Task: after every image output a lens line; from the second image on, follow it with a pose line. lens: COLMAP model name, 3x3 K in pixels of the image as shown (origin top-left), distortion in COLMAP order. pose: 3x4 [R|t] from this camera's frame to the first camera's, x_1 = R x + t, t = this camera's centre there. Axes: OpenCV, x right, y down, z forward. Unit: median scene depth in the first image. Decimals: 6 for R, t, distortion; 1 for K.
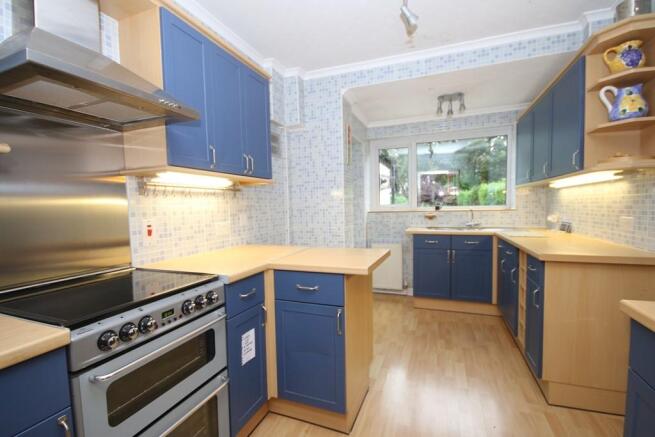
lens RADIAL K [[300.2, 0, 329.6], [0, 300.2, 224.1], [0, 0, 1]] dist [-0.002649, -0.000475]
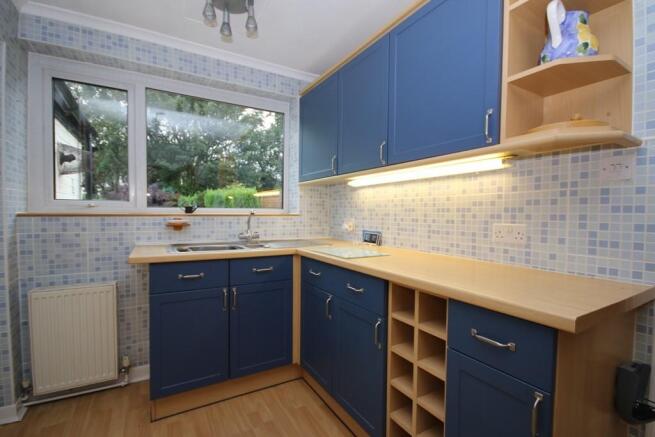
lens RADIAL K [[300.2, 0, 329.6], [0, 300.2, 224.1], [0, 0, 1]] dist [-0.002649, -0.000475]
pose [[0.629313, -0.003911, 0.777142, 0.098057], [0.025193, 0.999564, -0.015371, -0.012855], [-0.776744, 0.029251, 0.629137, 0.501171]]
